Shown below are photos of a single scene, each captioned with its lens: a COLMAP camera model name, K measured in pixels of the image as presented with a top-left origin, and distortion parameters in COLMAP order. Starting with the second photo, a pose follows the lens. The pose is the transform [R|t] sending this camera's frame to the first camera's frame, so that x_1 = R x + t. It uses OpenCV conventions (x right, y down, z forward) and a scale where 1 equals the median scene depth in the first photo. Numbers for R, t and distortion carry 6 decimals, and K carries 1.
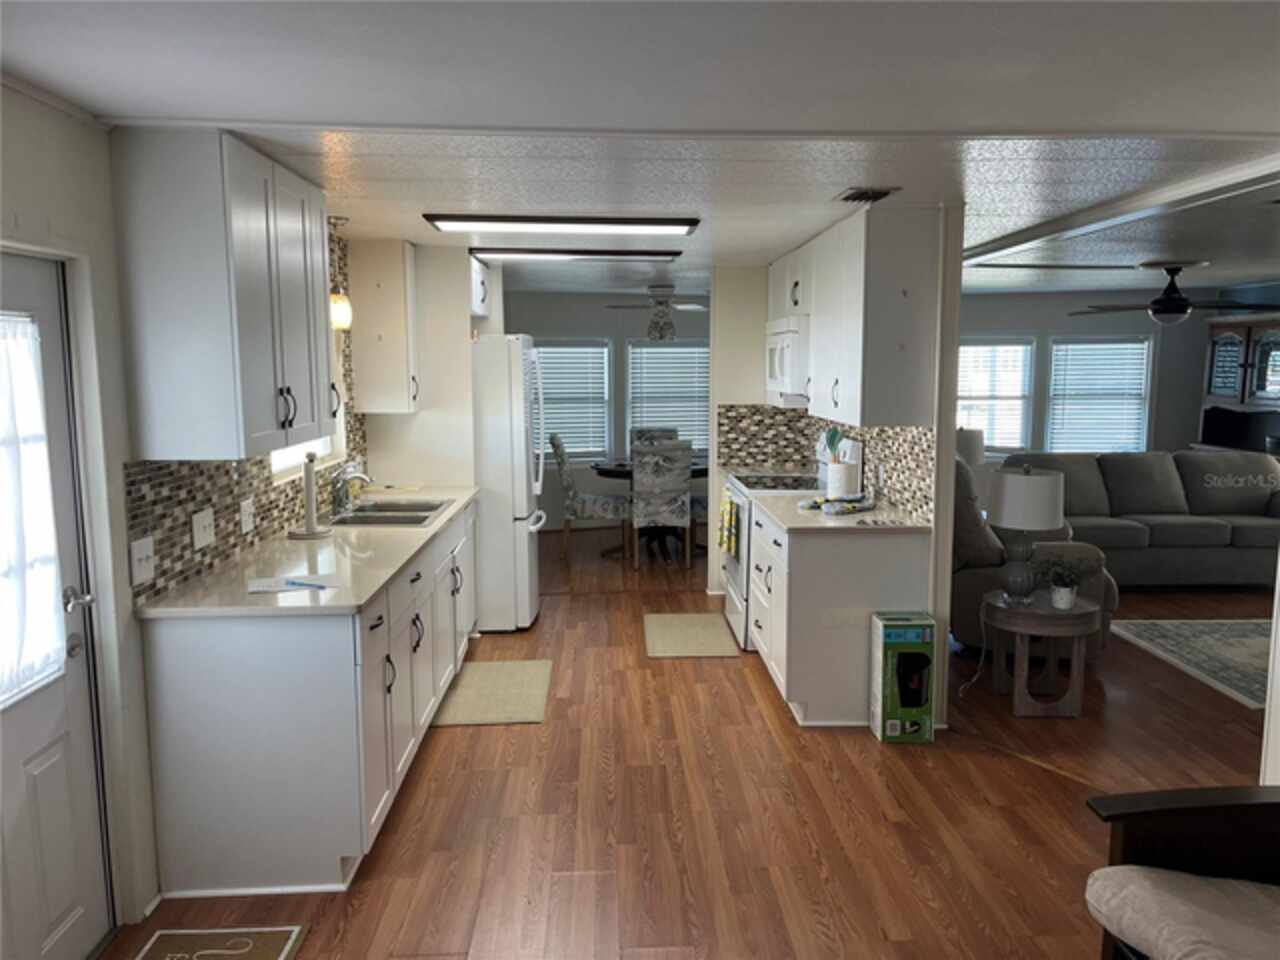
lens RADIAL K [[968.9, 0, 646.6], [0, 968.9, 487.8], [0, 0, 1]] dist [0.075432, -0.115765]
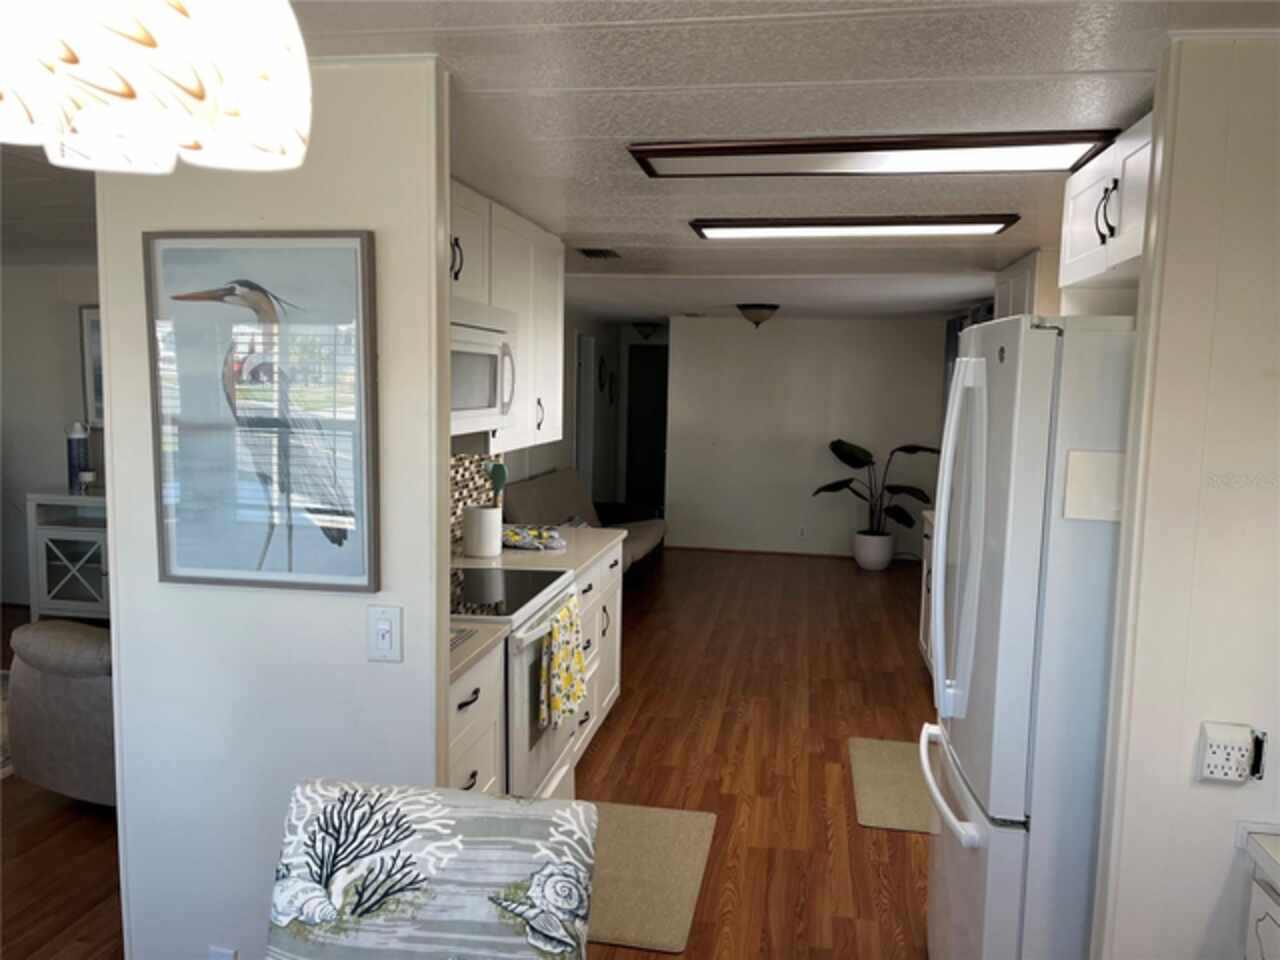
lens RADIAL K [[968.9, 0, 646.6], [0, 968.9, 487.8], [0, 0, 1]] dist [0.075432, -0.115765]
pose [[-0.978018, -0.042773, 0.204088, -0.106100], [0.006924, 0.971535, 0.236795, -0.280213], [-0.208407, 0.233003, -0.949882, 2.126251]]
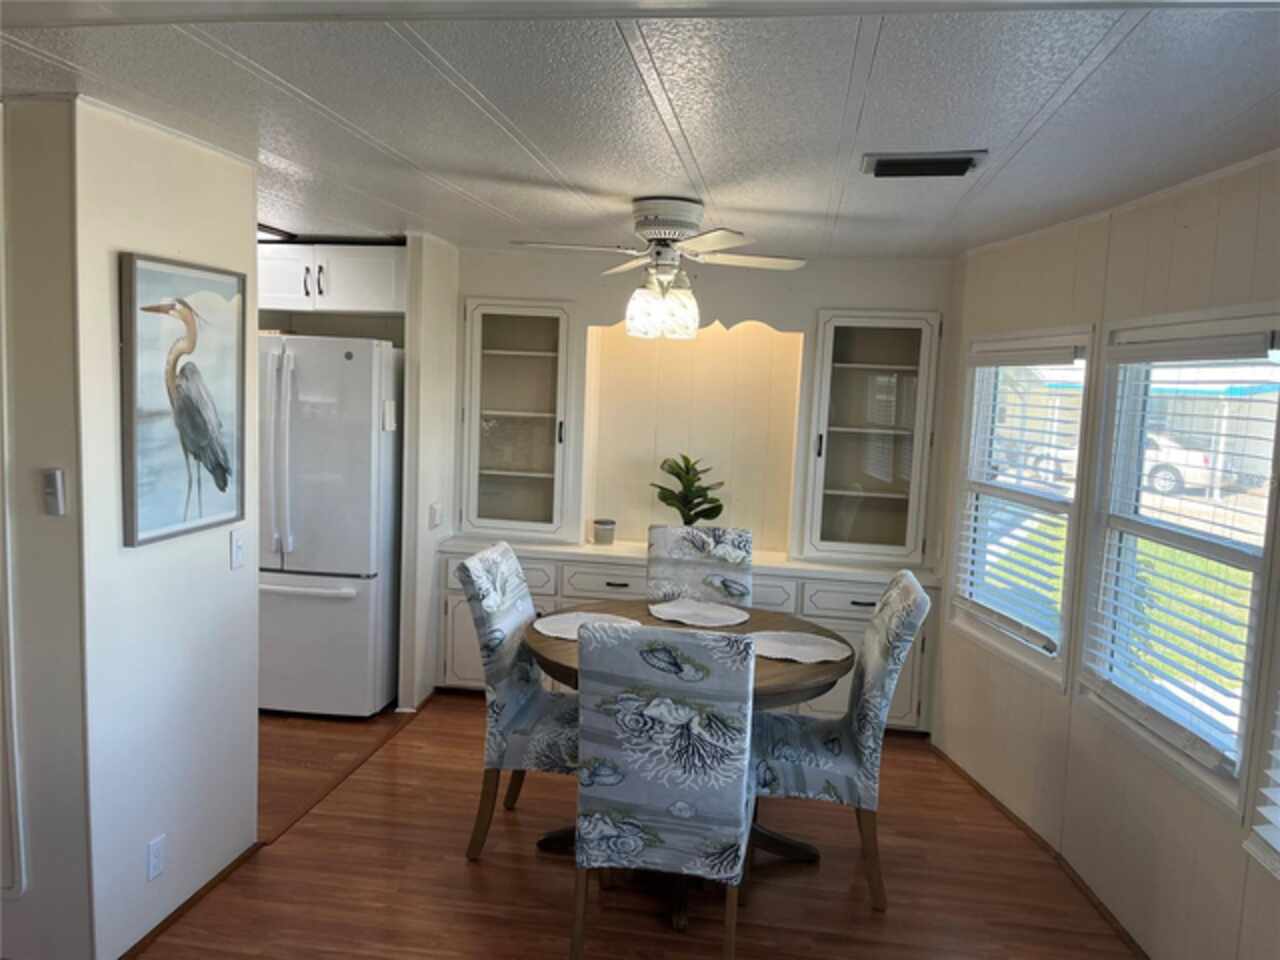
lens RADIAL K [[968.9, 0, 646.6], [0, 968.9, 487.8], [0, 0, 1]] dist [0.075432, -0.115765]
pose [[-0.194718, 0.102457, -0.975493, 0.828245], [-0.162926, 0.977335, 0.135172, -0.282424], [0.967233, 0.185254, -0.173612, 2.107494]]
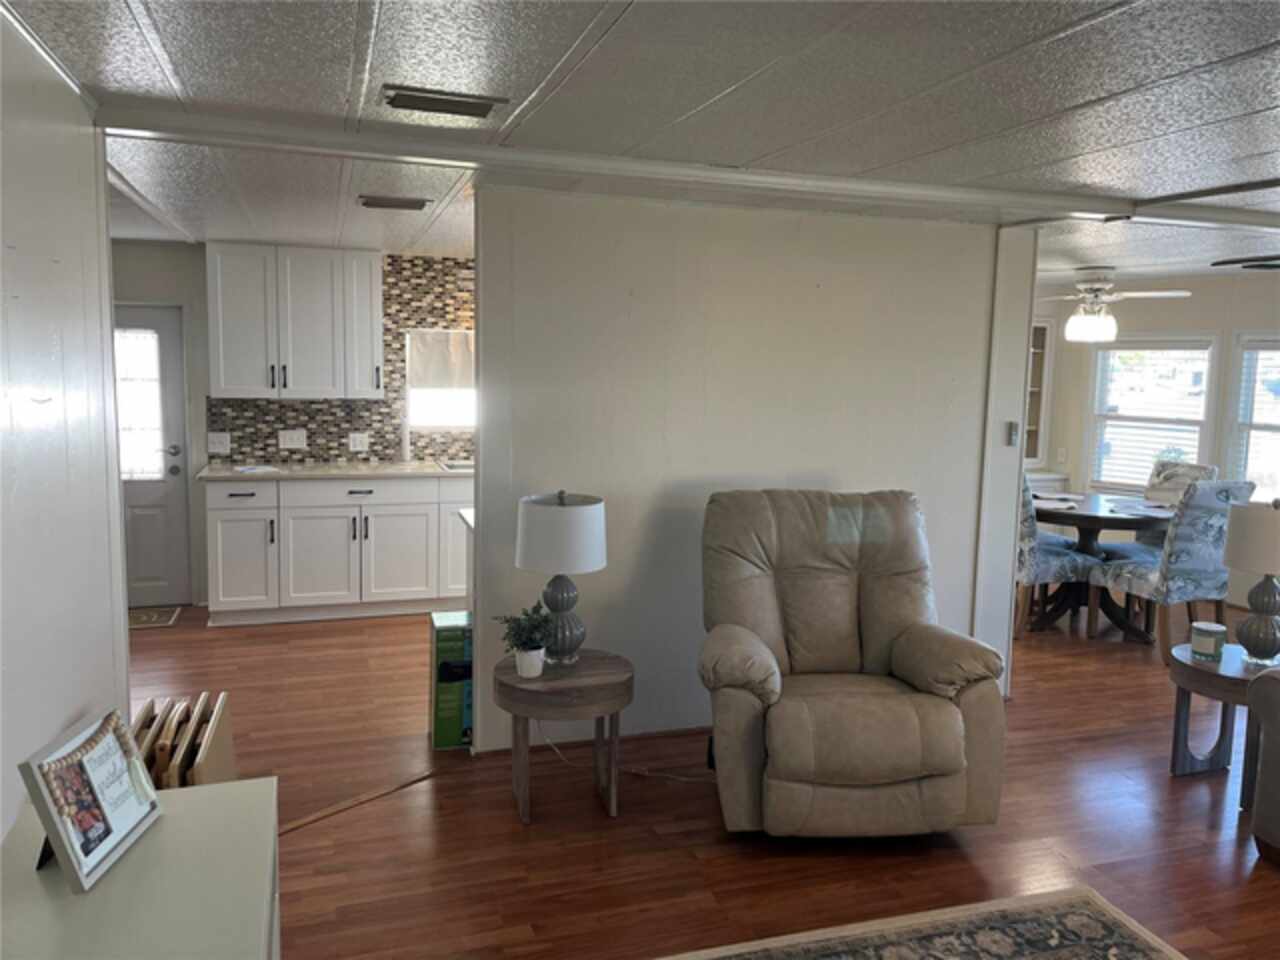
lens RADIAL K [[968.9, 0, 646.6], [0, 968.9, 487.8], [0, 0, 1]] dist [0.075432, -0.115765]
pose [[0.268661, 0.135957, -0.953592, 1.285041], [-0.144288, 0.984499, 0.099712, -0.127438], [0.952367, 0.110803, 0.284113, 0.929947]]
